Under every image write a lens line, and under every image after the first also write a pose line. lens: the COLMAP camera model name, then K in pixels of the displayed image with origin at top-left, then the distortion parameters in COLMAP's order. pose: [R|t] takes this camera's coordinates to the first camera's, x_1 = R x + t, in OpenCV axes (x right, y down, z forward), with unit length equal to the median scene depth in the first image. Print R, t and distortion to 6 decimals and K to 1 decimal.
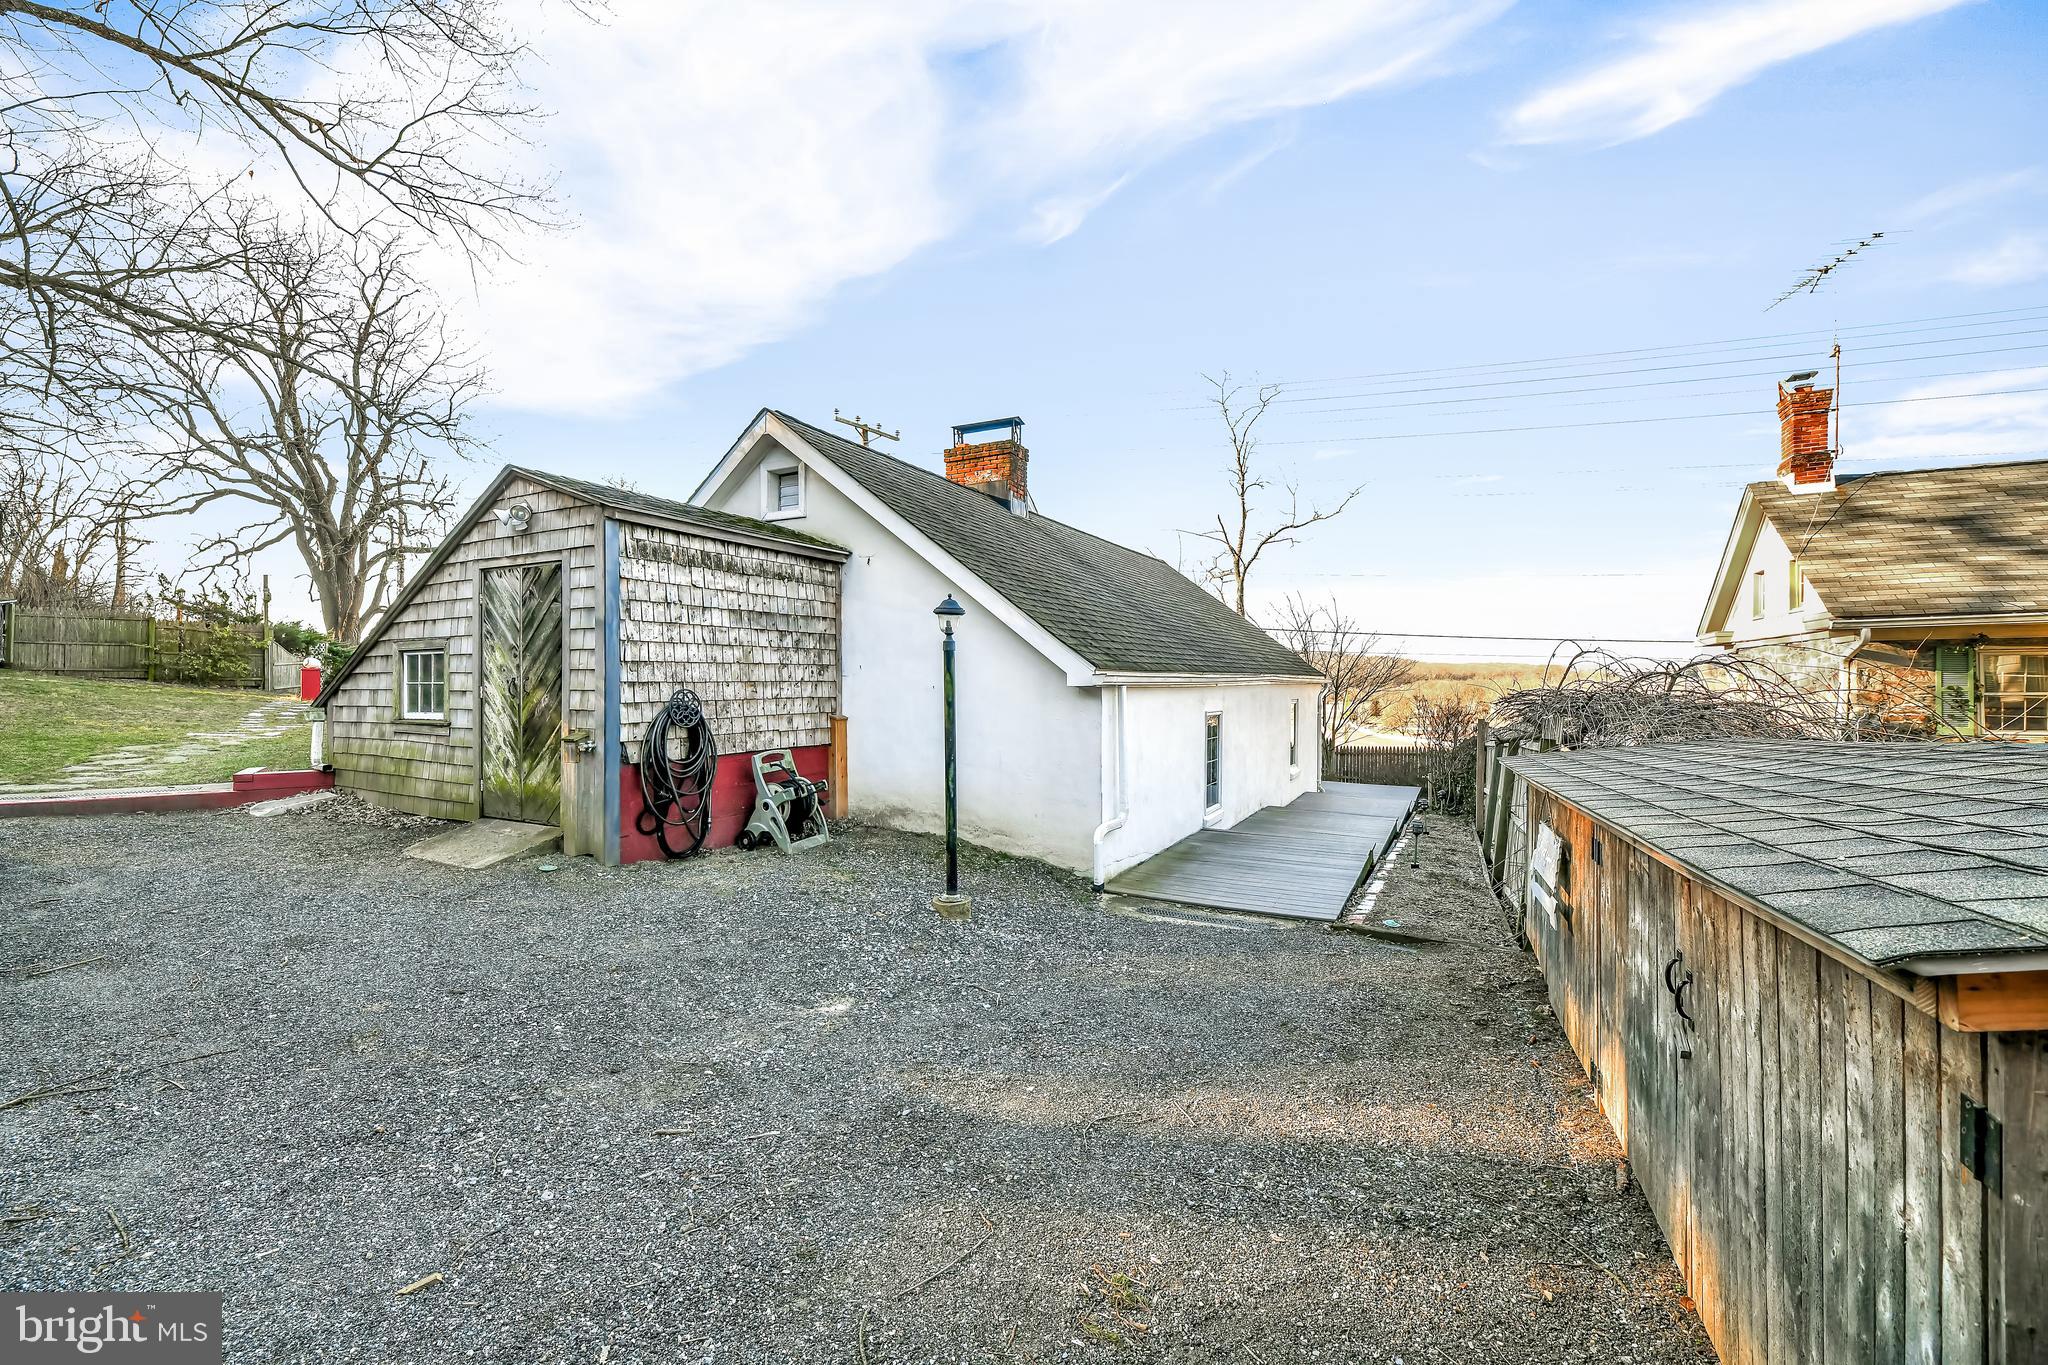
lens RADIAL K [[806.1, 0, 1012.0], [0, 806.1, 680.2], [0, 0, 1]] dist [-0.002992, -0.000332]
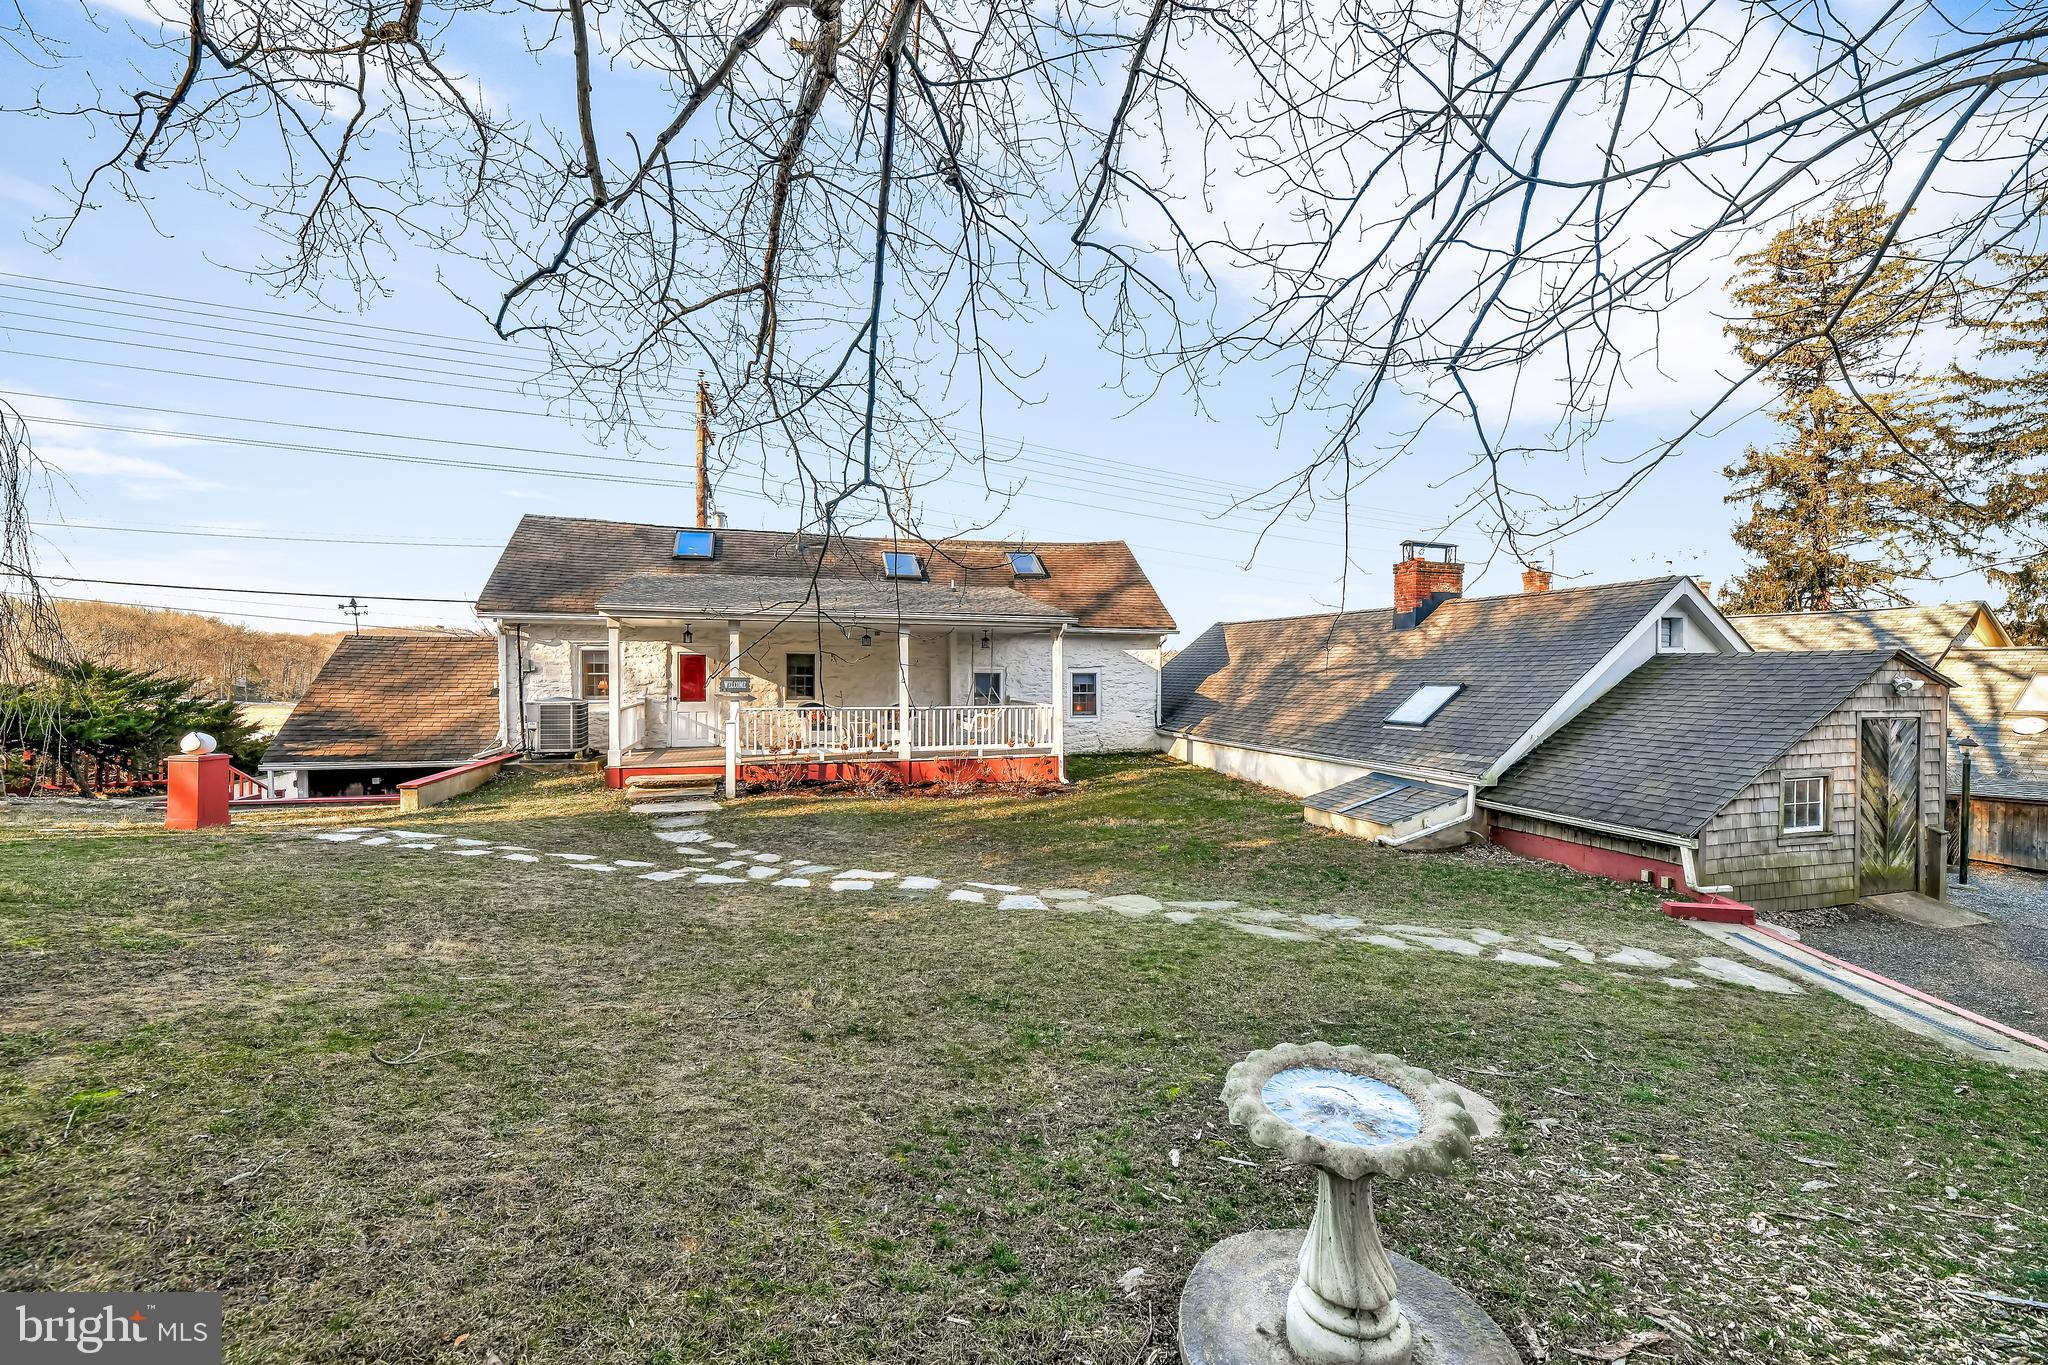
lens RADIAL K [[806.1, 0, 1026.3], [0, 806.1, 684.0], [0, 0, 1]] dist [-0.002992, -0.000332]
pose [[0.710963, 0.000289, 0.703230, -2.507396], [-0.009453, 0.999913, 0.009146, -0.185215], [-0.703166, -0.013150, 0.710904, 0.976796]]
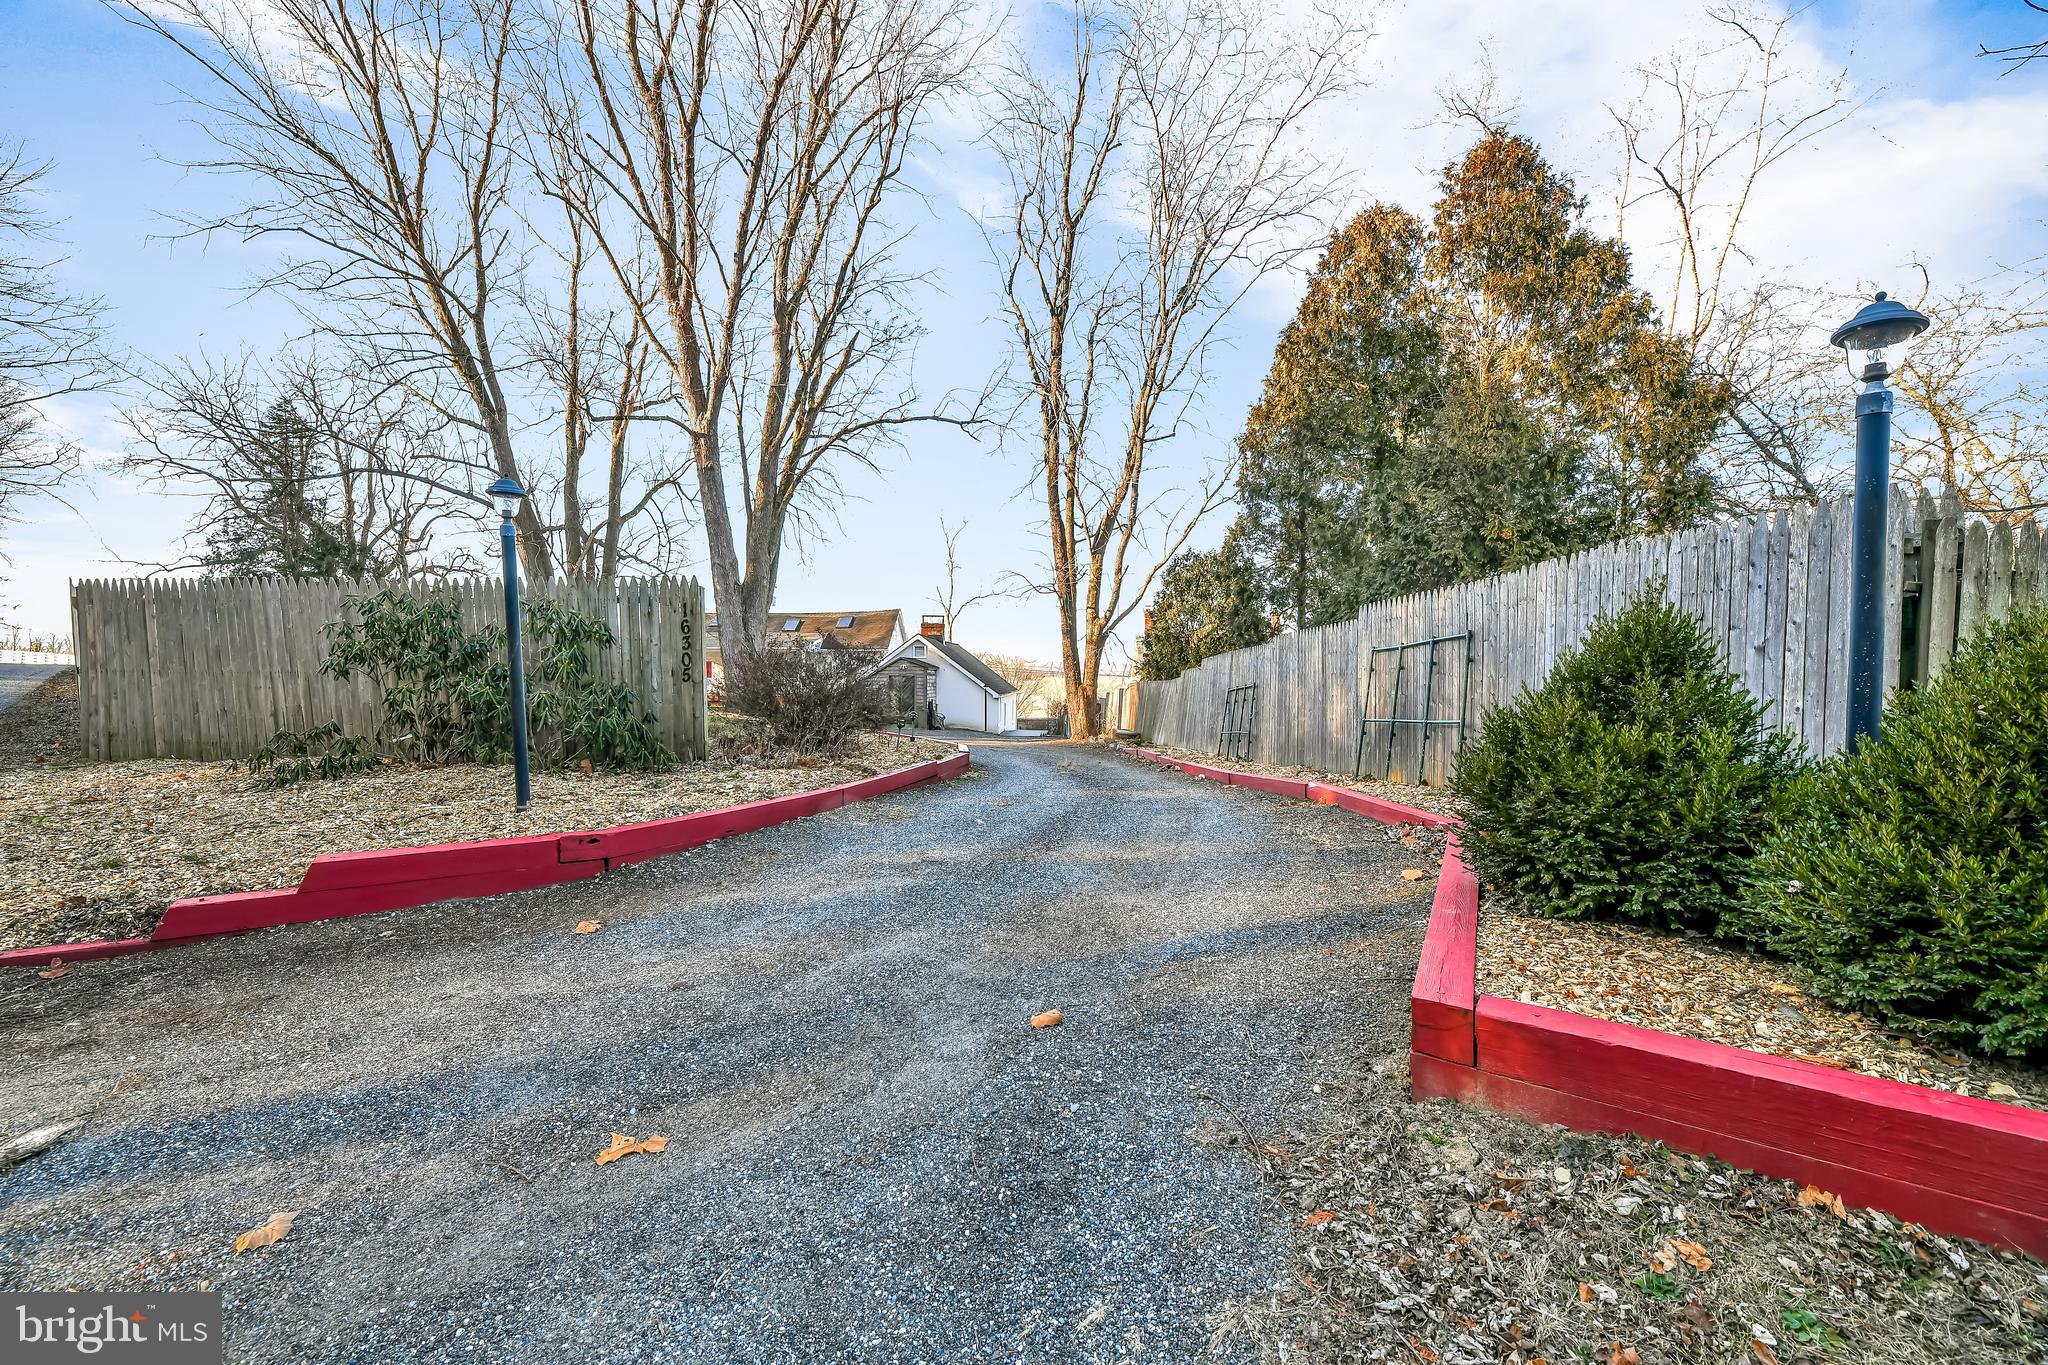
lens RADIAL K [[806.1, 0, 1023.3], [0, 806.1, 683.3], [0, 0, 1]] dist [-0.002992, -0.000332]
pose [[0.900680, 0.006171, 0.434440, -2.011411], [-0.009553, 0.999939, 0.005603, -0.116167], [-0.434378, -0.009197, 0.900683, -3.783839]]
